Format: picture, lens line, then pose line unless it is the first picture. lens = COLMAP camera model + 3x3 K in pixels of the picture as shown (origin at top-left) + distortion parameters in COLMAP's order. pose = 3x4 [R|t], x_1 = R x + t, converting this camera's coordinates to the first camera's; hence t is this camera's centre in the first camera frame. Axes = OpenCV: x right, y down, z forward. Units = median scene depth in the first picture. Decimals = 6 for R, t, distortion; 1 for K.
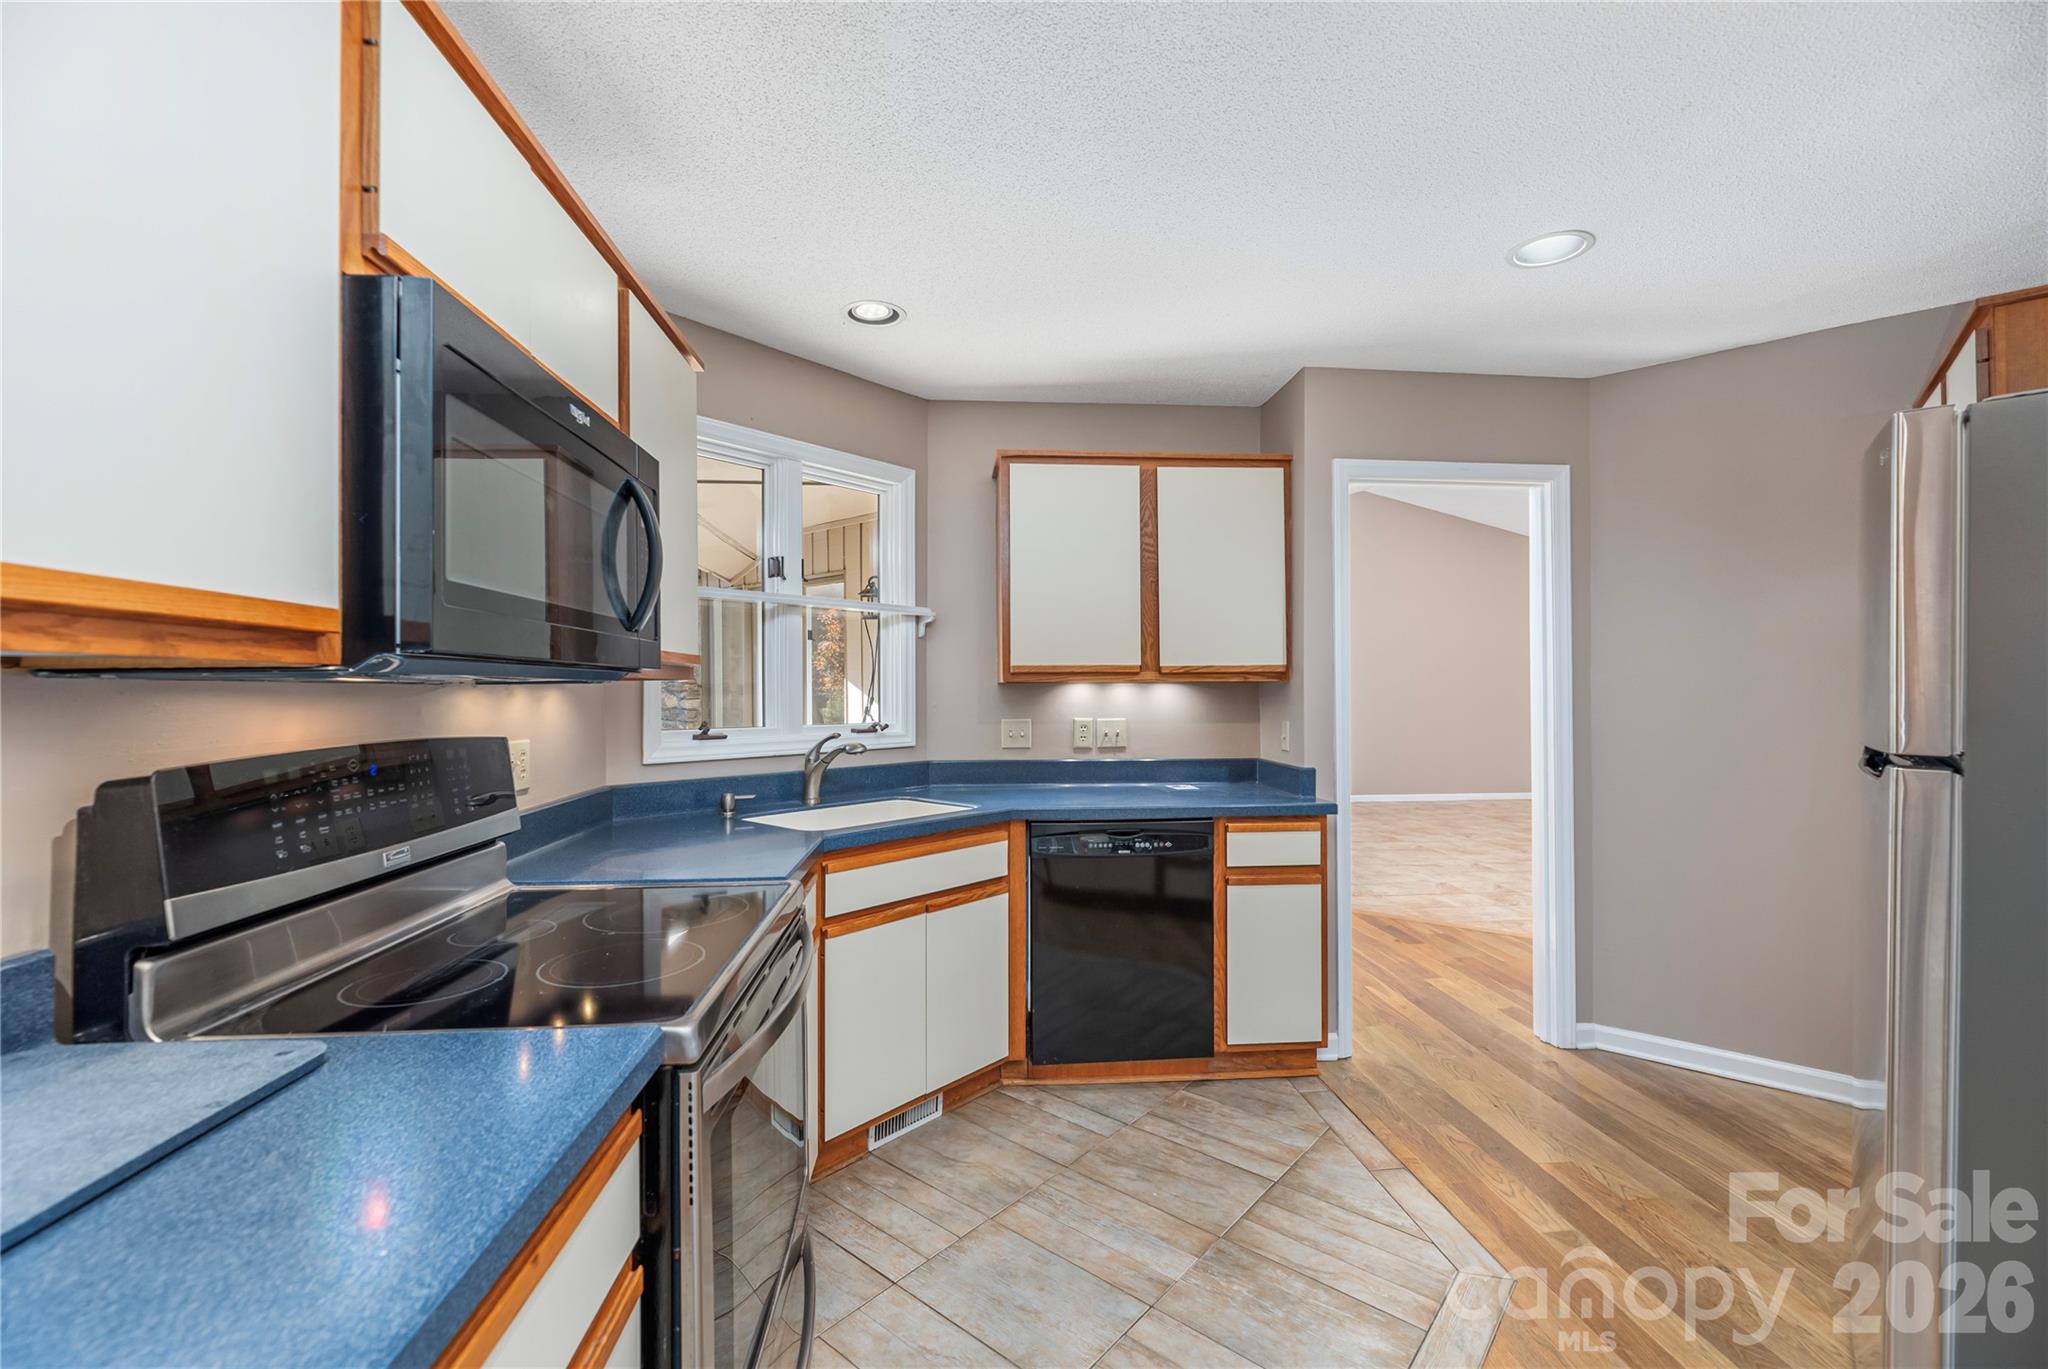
lens RADIAL K [[846.8, 0, 1026.1], [0, 846.8, 694.1], [0, 0, 1]] dist [-0.002423, -0.000384]
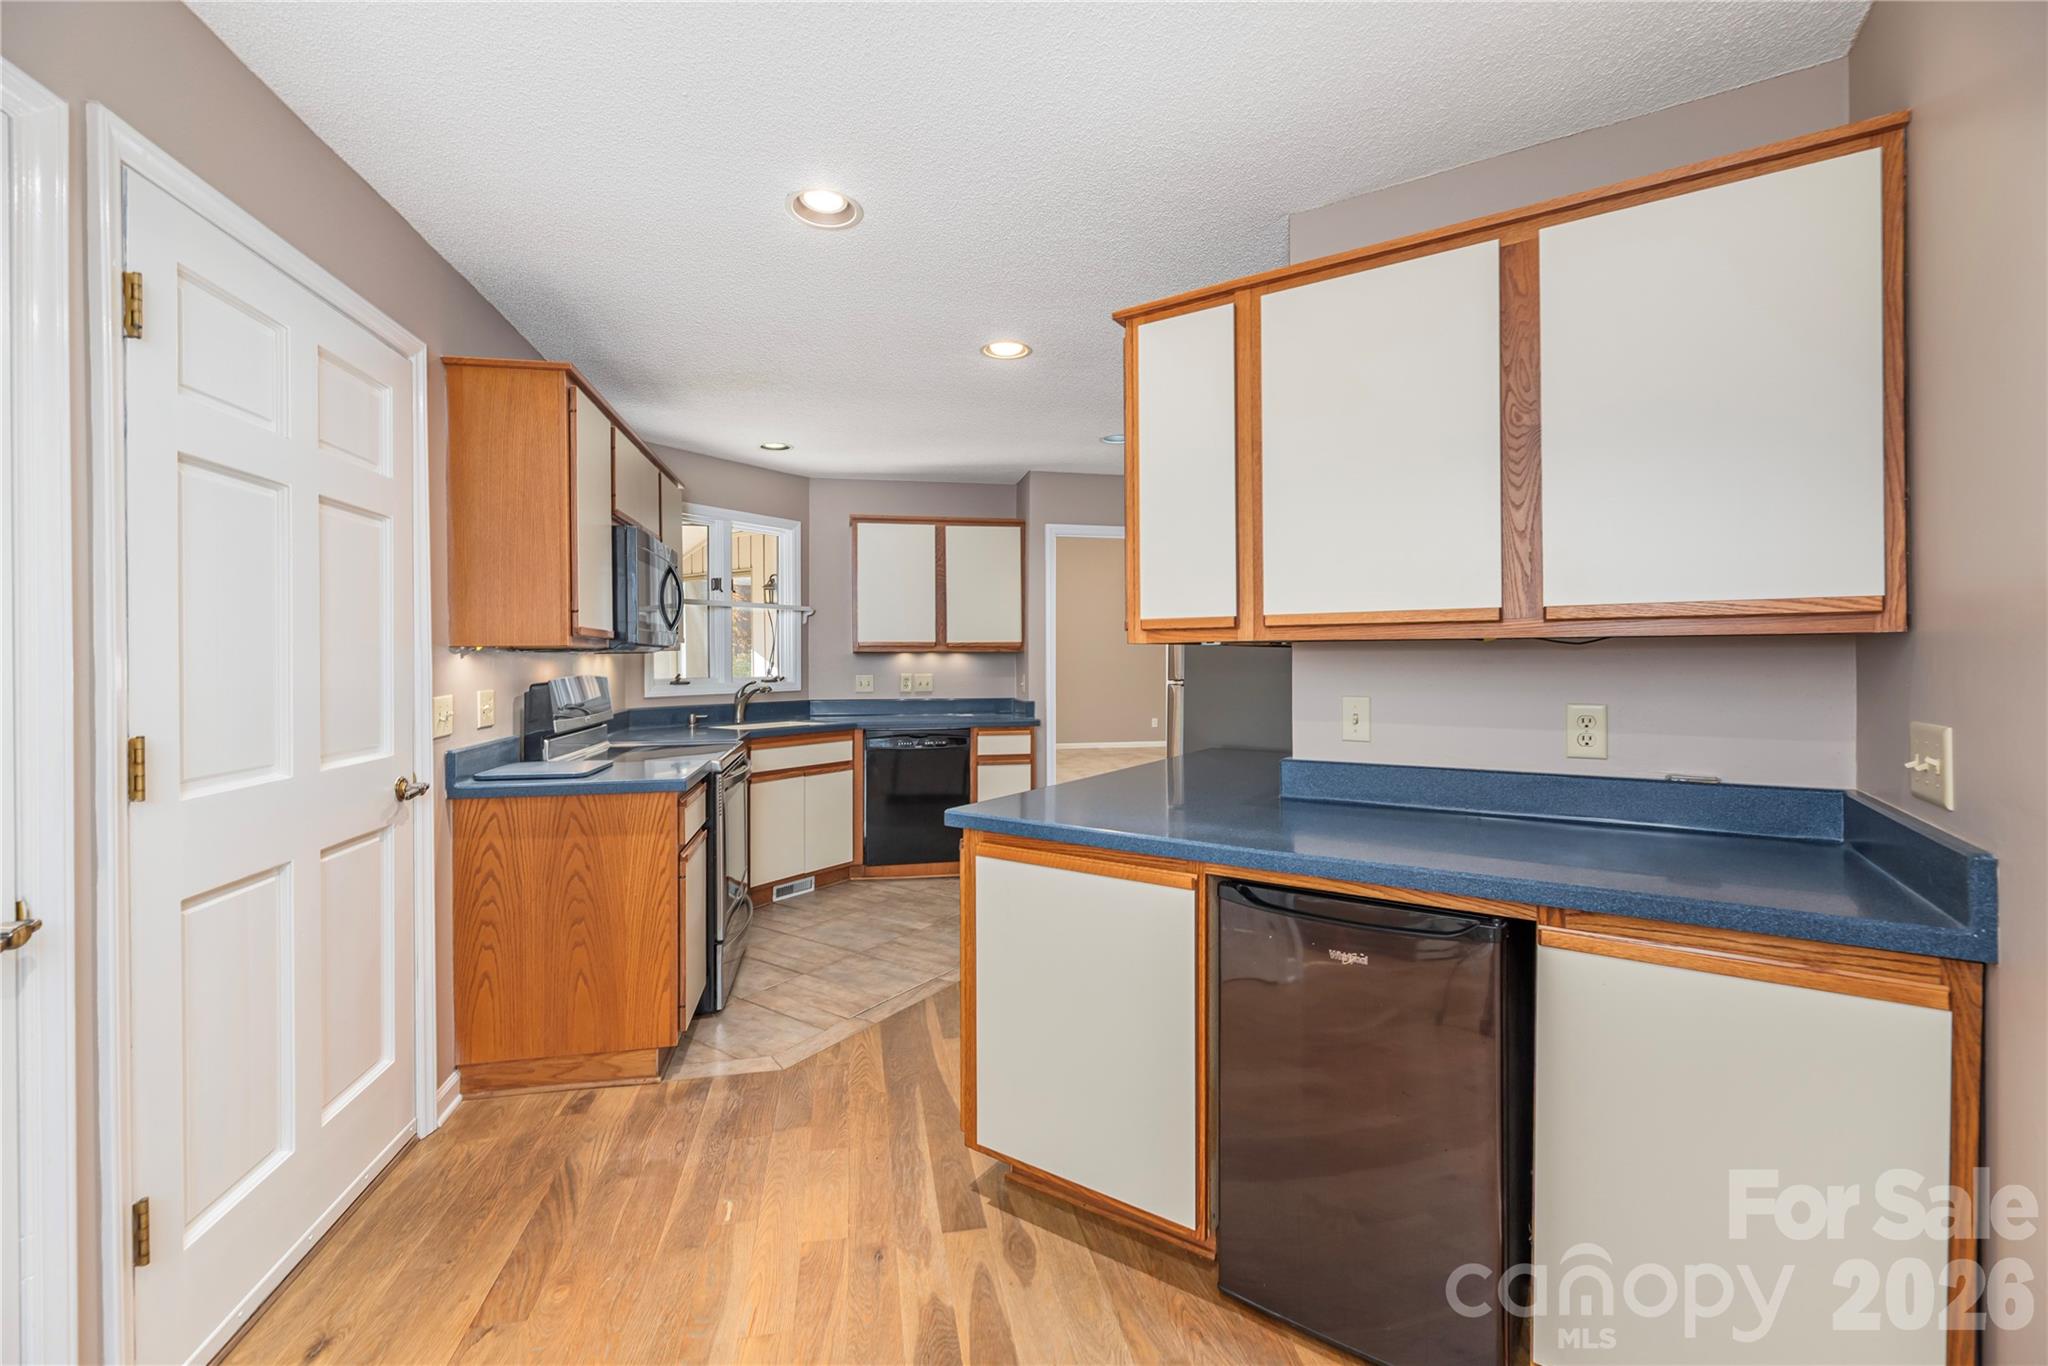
lens RADIAL K [[846.8, 0, 1017.7], [0, 846.8, 662.7], [0, 0, 1]] dist [-0.002423, -0.000384]
pose [[0.994339, -0.000554, 0.106250, 0.129079], [0.000569, 1.000000, -0.000104, 0.008219], [-0.106250, 0.000164, 0.994339, -0.775097]]
